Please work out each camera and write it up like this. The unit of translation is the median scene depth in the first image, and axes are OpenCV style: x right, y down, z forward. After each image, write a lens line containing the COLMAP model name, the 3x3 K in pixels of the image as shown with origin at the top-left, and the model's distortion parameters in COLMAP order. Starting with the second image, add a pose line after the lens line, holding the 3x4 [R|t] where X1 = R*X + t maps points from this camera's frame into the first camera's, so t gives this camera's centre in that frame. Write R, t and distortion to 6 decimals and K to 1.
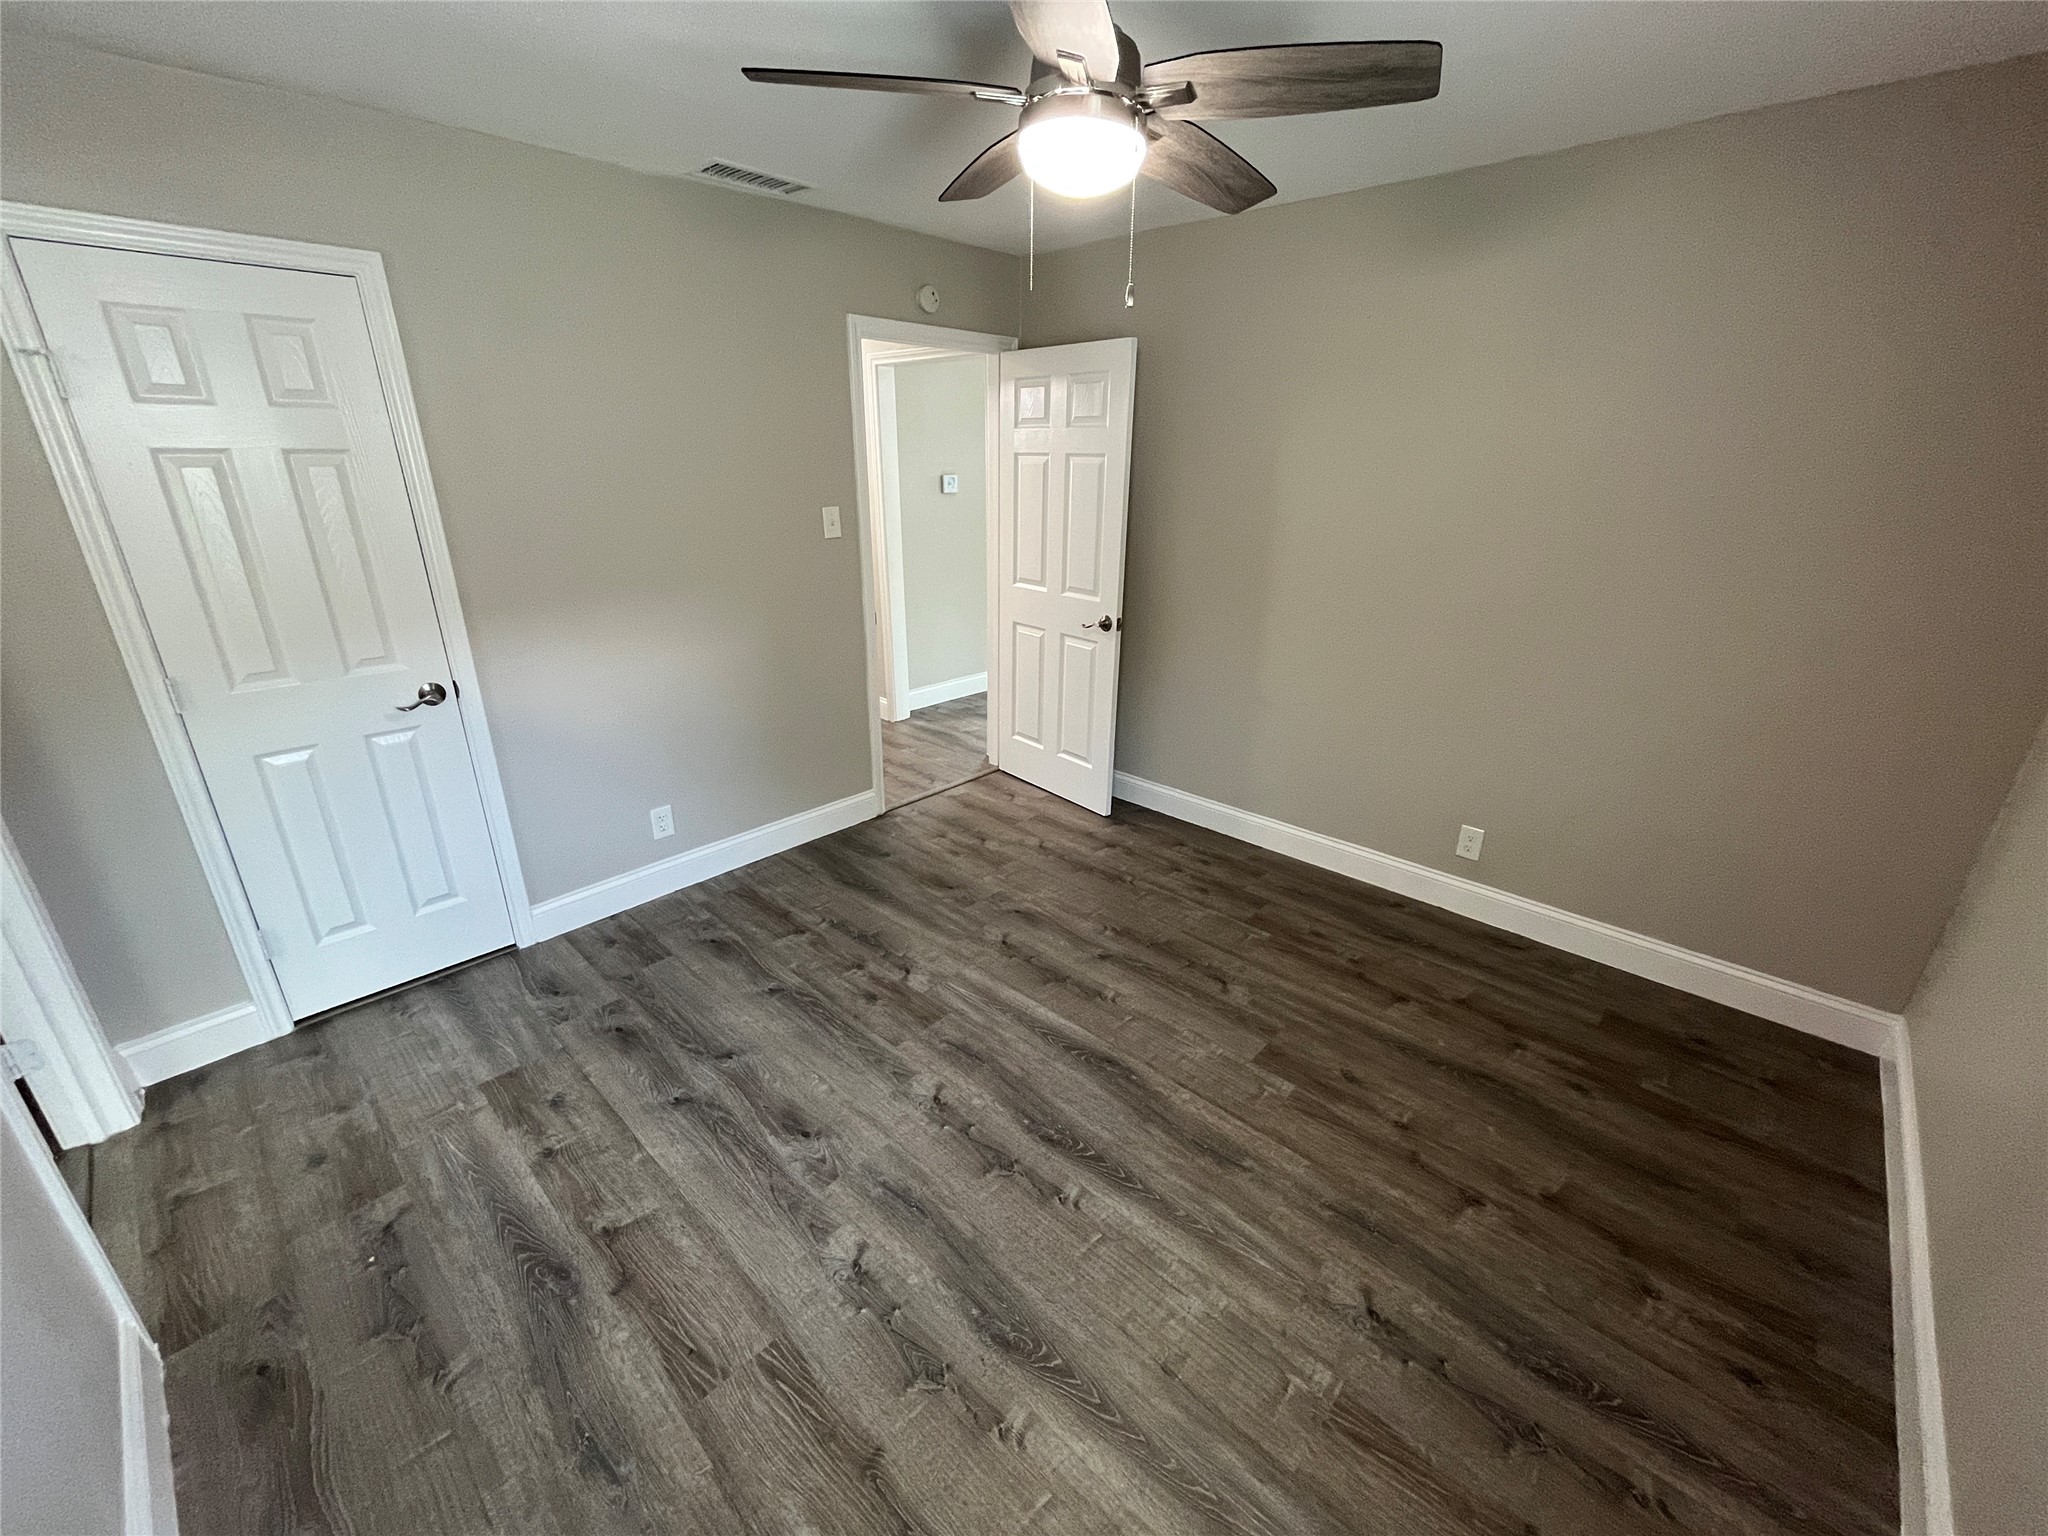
lens RADIAL K [[827.1, 0, 1018.2], [0, 827.1, 770.8], [0, 0, 1]] dist [-0.001255, -0.000320]
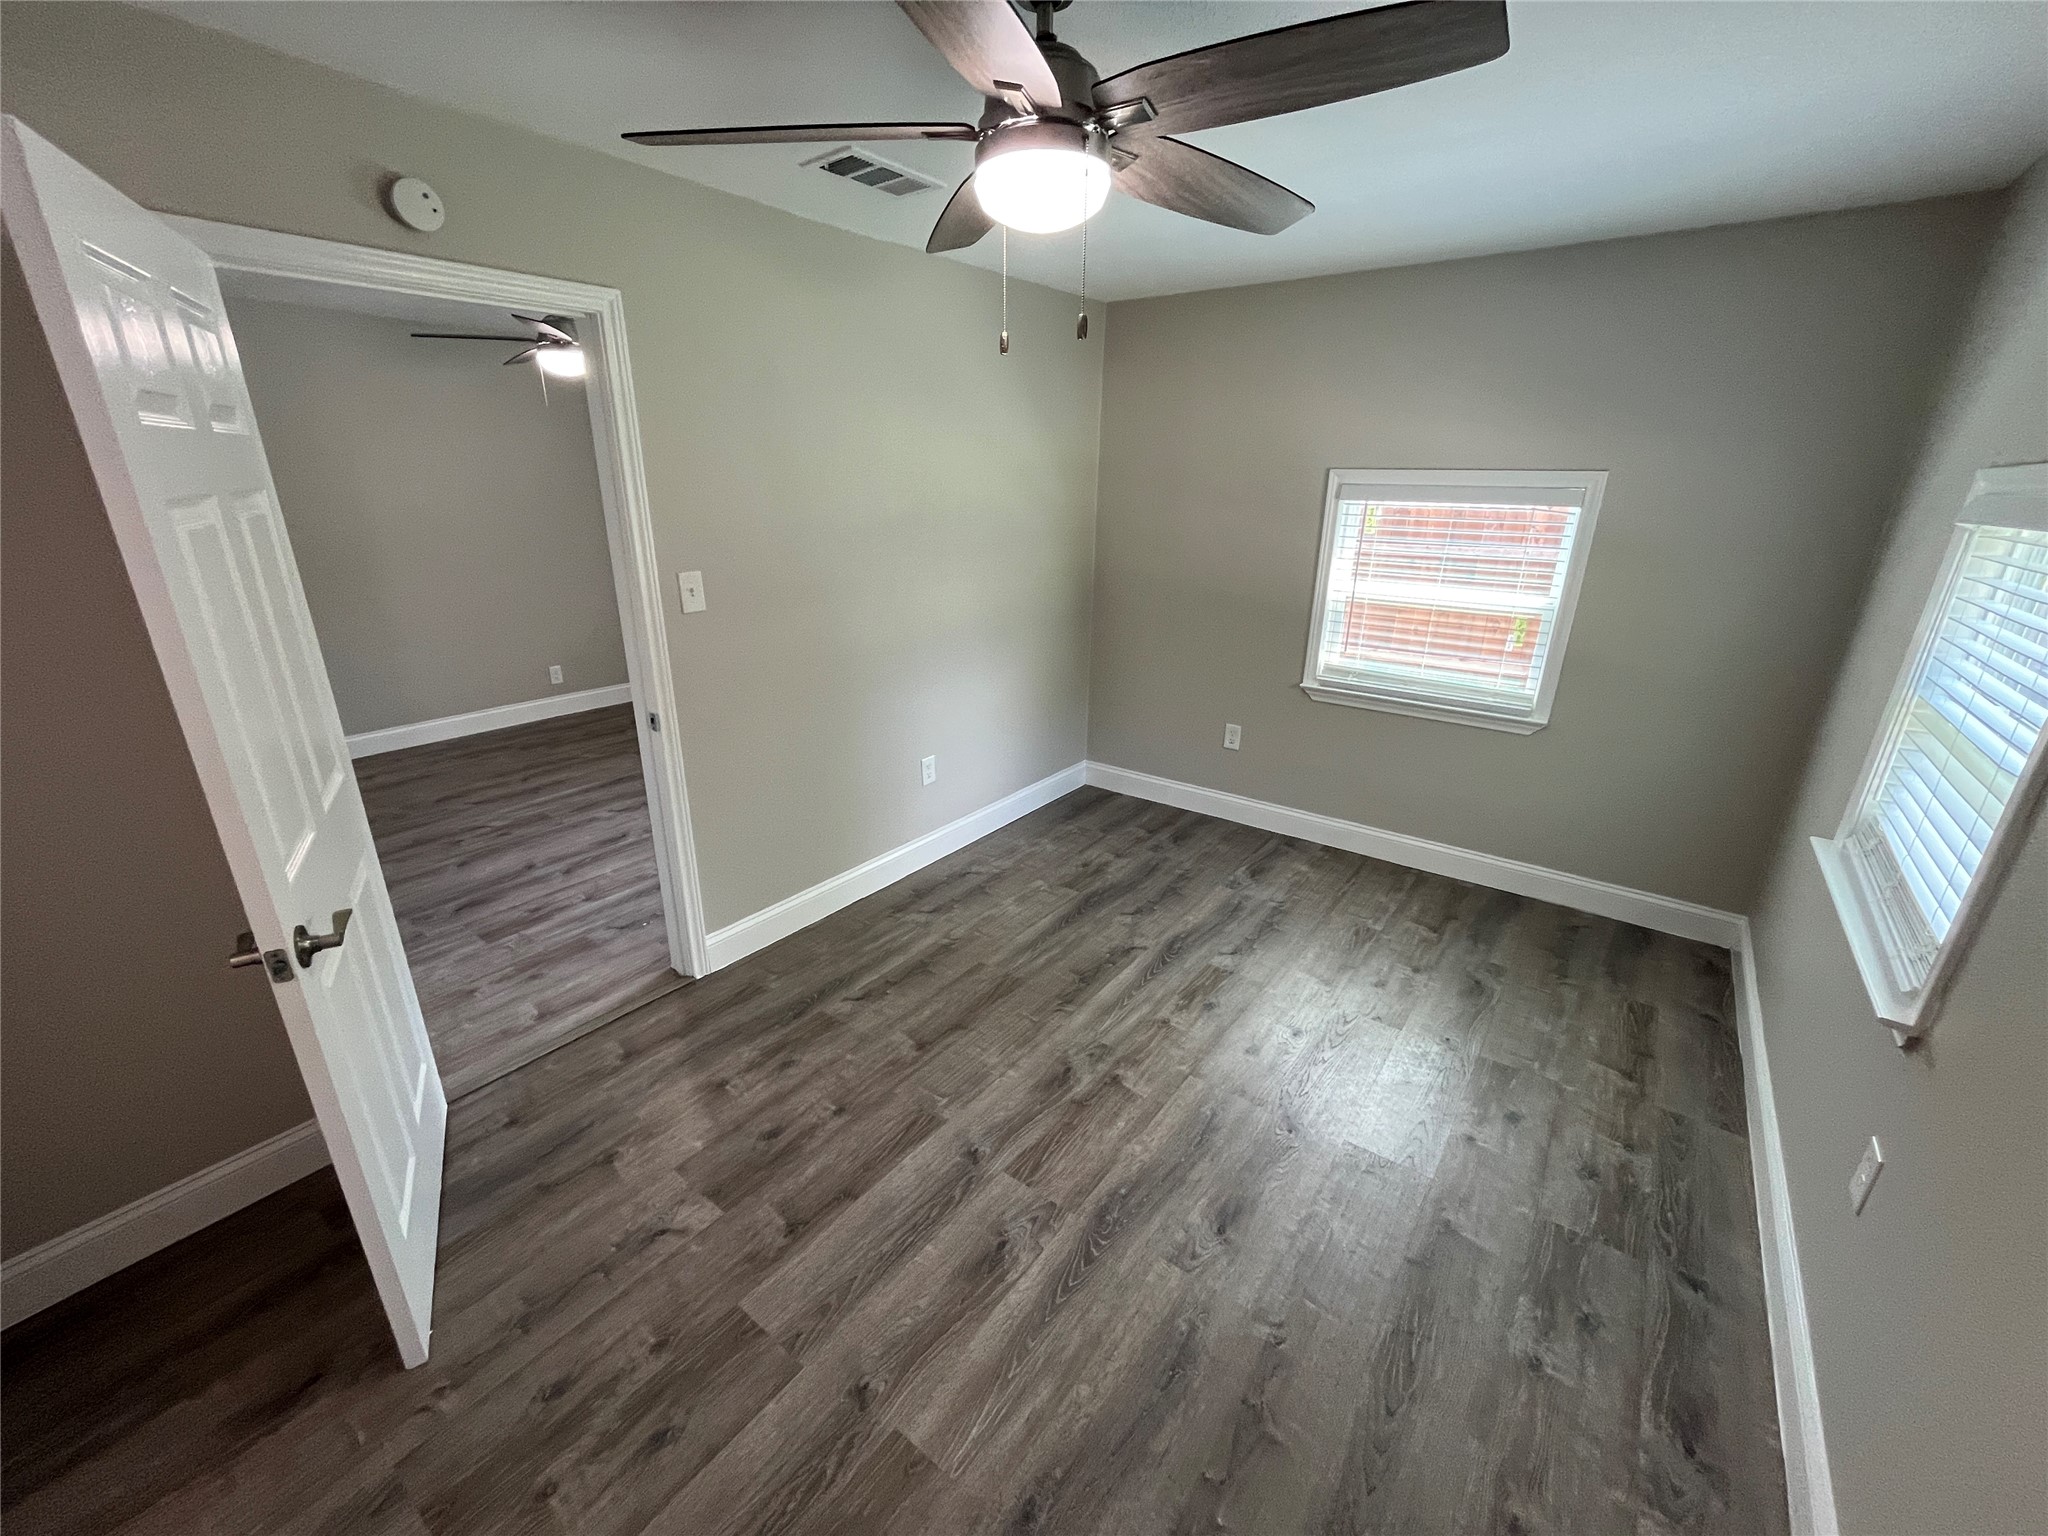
lens RADIAL K [[827.1, 0, 1024.3], [0, 827.1, 767.4], [0, 0, 1]] dist [-0.001255, -0.000320]
pose [[-0.119990, -0.335678, 0.934303, -1.863039], [0.338808, 0.870757, 0.356359, -0.052356], [-0.933173, 0.359309, 0.009248, 0.065941]]
